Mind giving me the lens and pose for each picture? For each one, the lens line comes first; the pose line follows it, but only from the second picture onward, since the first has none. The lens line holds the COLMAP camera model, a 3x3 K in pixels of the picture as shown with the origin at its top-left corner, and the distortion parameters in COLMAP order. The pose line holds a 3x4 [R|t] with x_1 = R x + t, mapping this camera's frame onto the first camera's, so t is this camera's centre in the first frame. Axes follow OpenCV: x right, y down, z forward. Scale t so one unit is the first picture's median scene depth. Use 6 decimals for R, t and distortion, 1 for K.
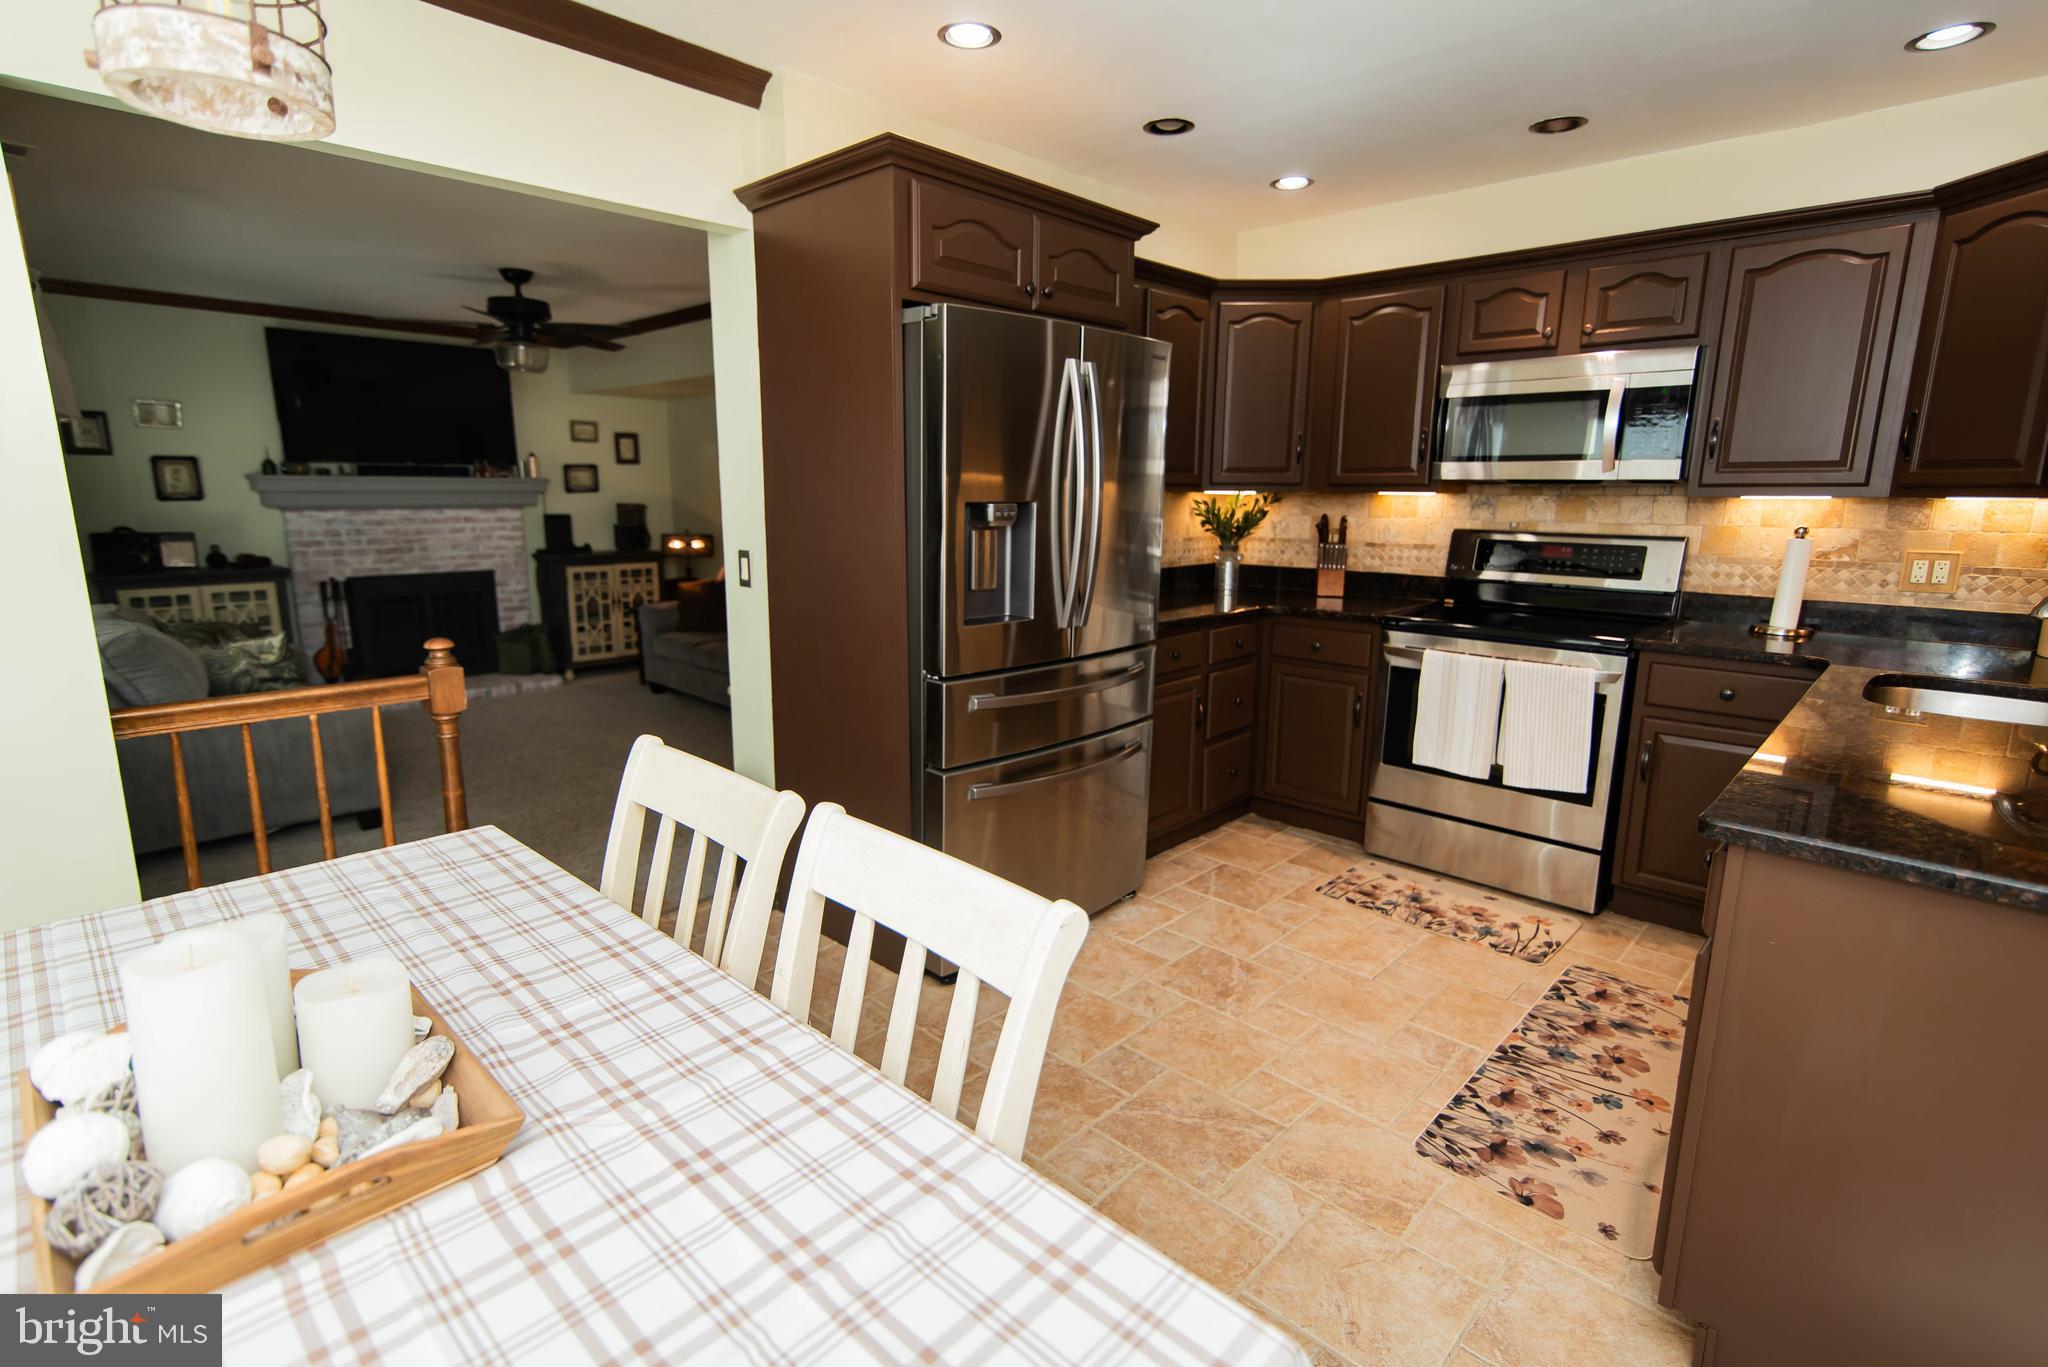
lens RADIAL K [[1014.0, 0, 1038.2], [0, 1014.0, 683.2], [0, 0, 1]] dist [0.000811, -0.000989]
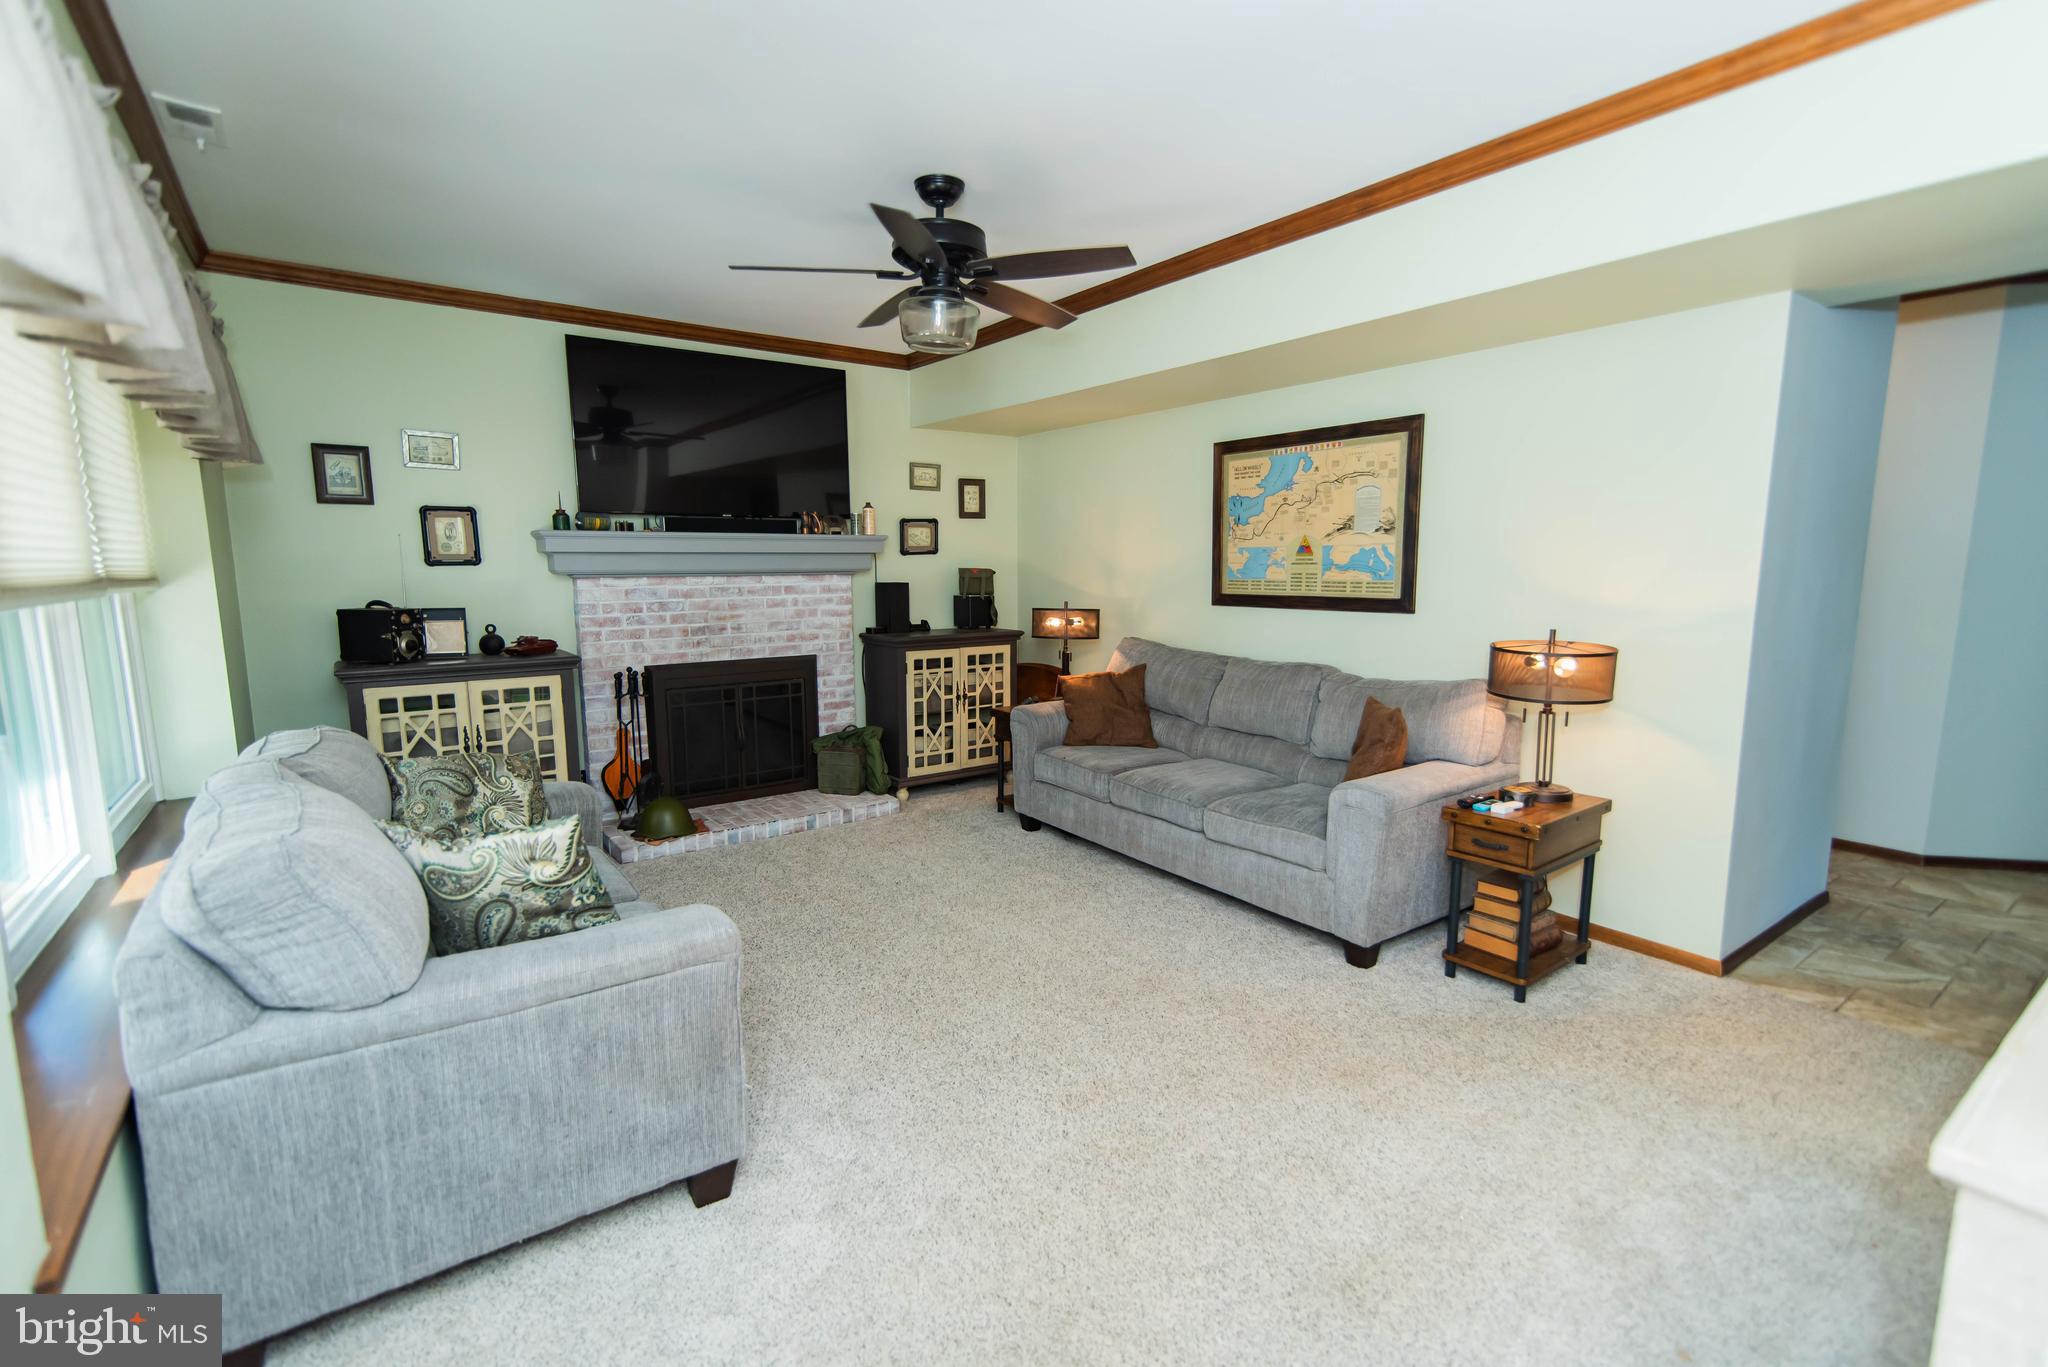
lens RADIAL K [[944.6, 0, 1021.3], [0, 944.6, 695.6], [0, 0, 1]] dist [0.002147, 0.000013]
pose [[0.982434, 0.015688, -0.185951, -0.260834], [-0.024892, 0.998572, -0.047269, -0.053076], [0.184944, 0.051067, 0.981421, 0.342832]]
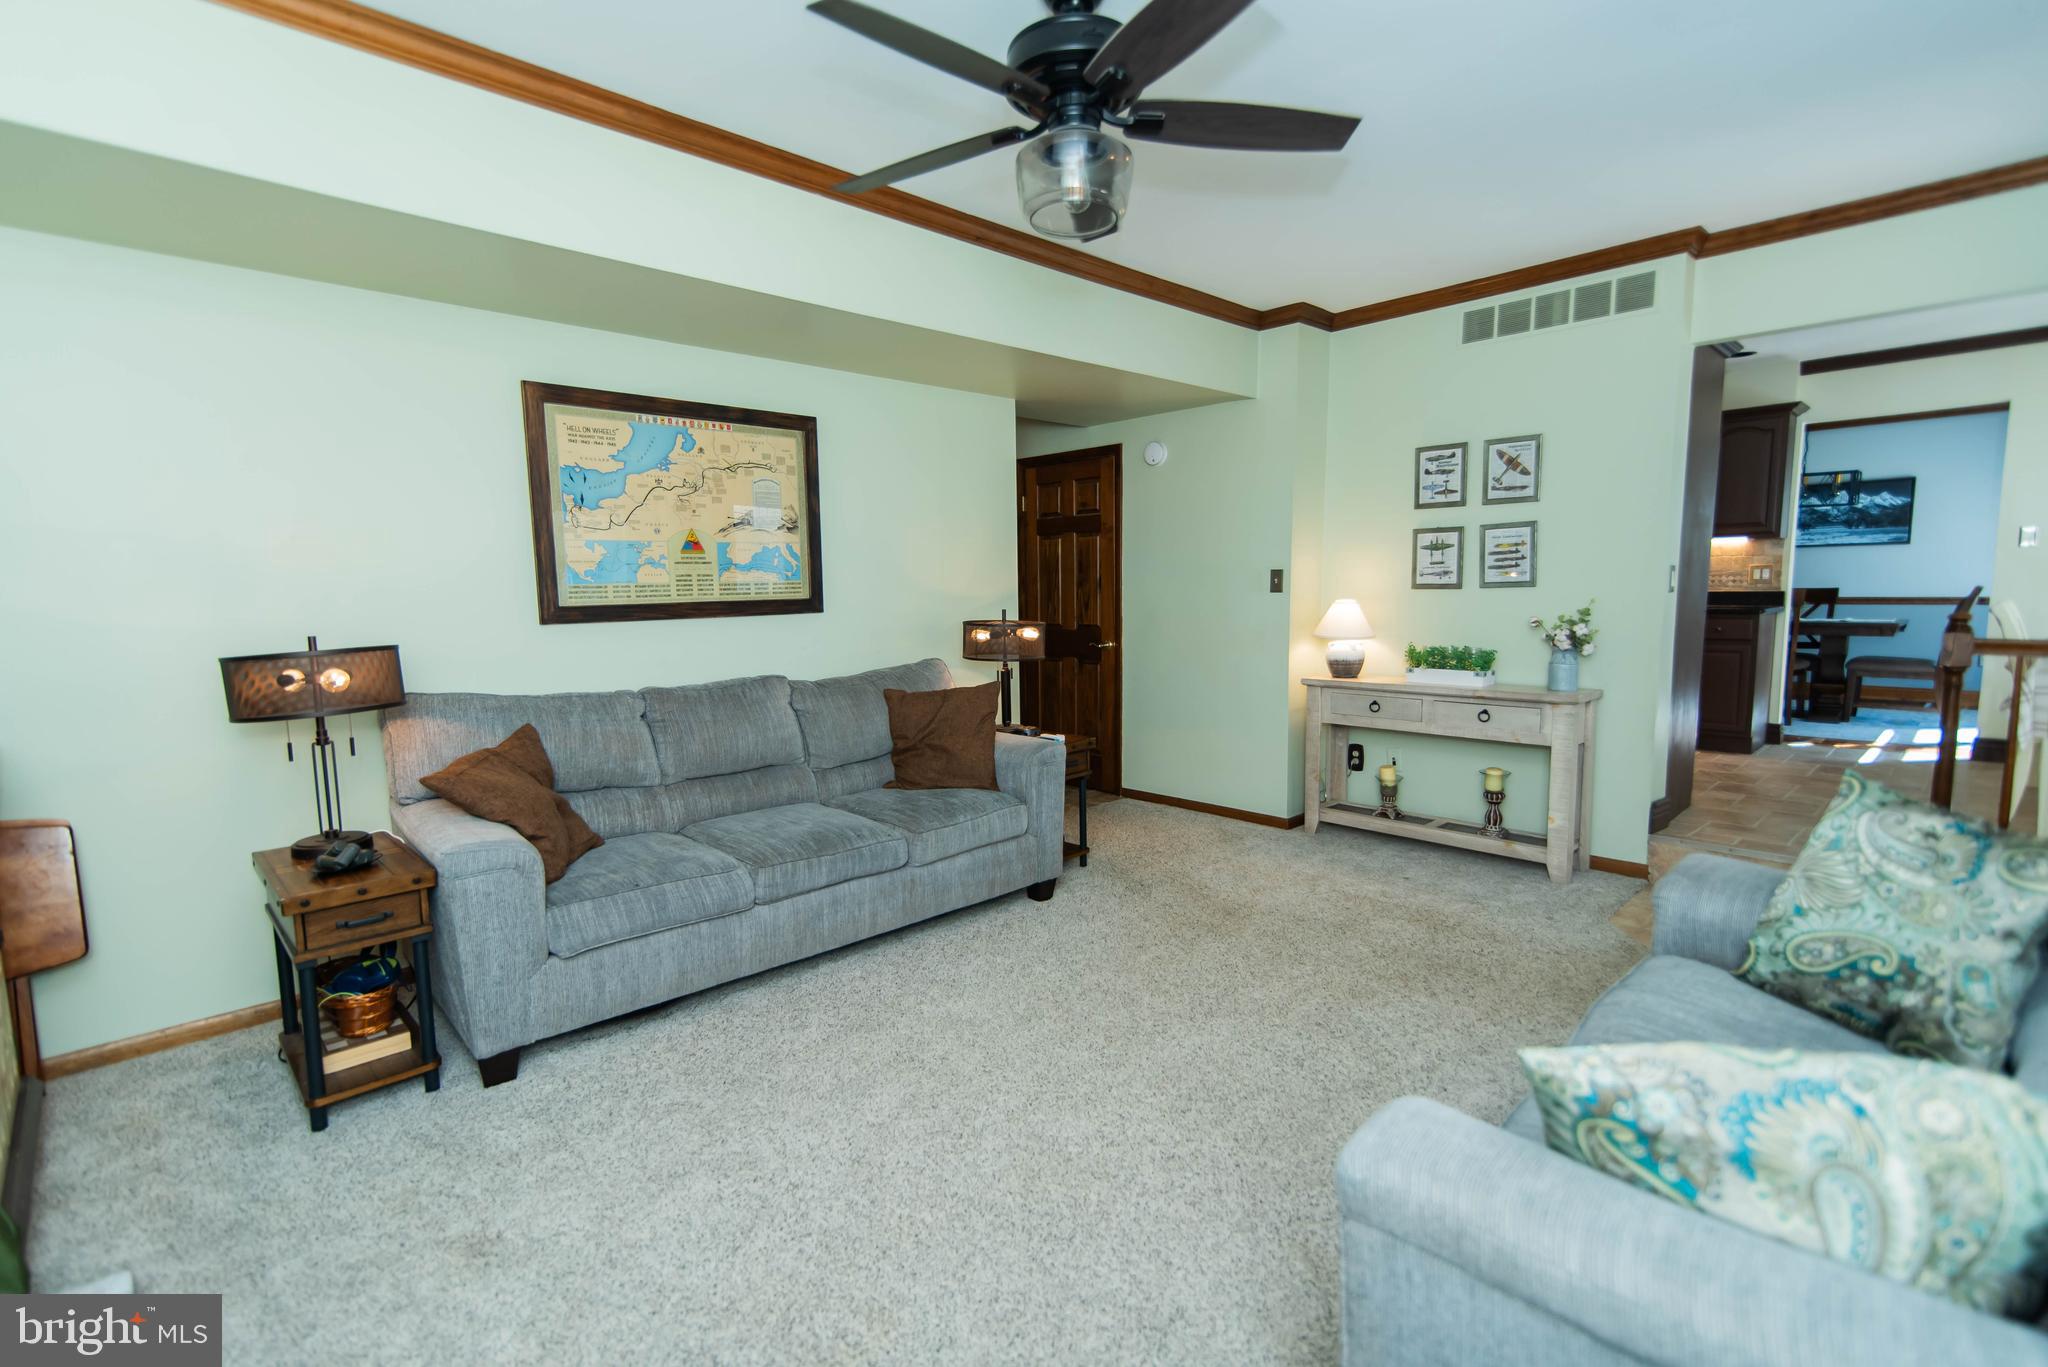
lens RADIAL K [[944.6, 0, 1053.5], [0, 944.6, 685.5], [0, 0, 1]] dist [0.002147, 0.000013]
pose [[0.019444, -0.121719, 0.992374, -0.694266], [0.201028, 0.972767, 0.115375, -0.126498], [-0.979393, 0.197251, 0.043383, 0.768086]]
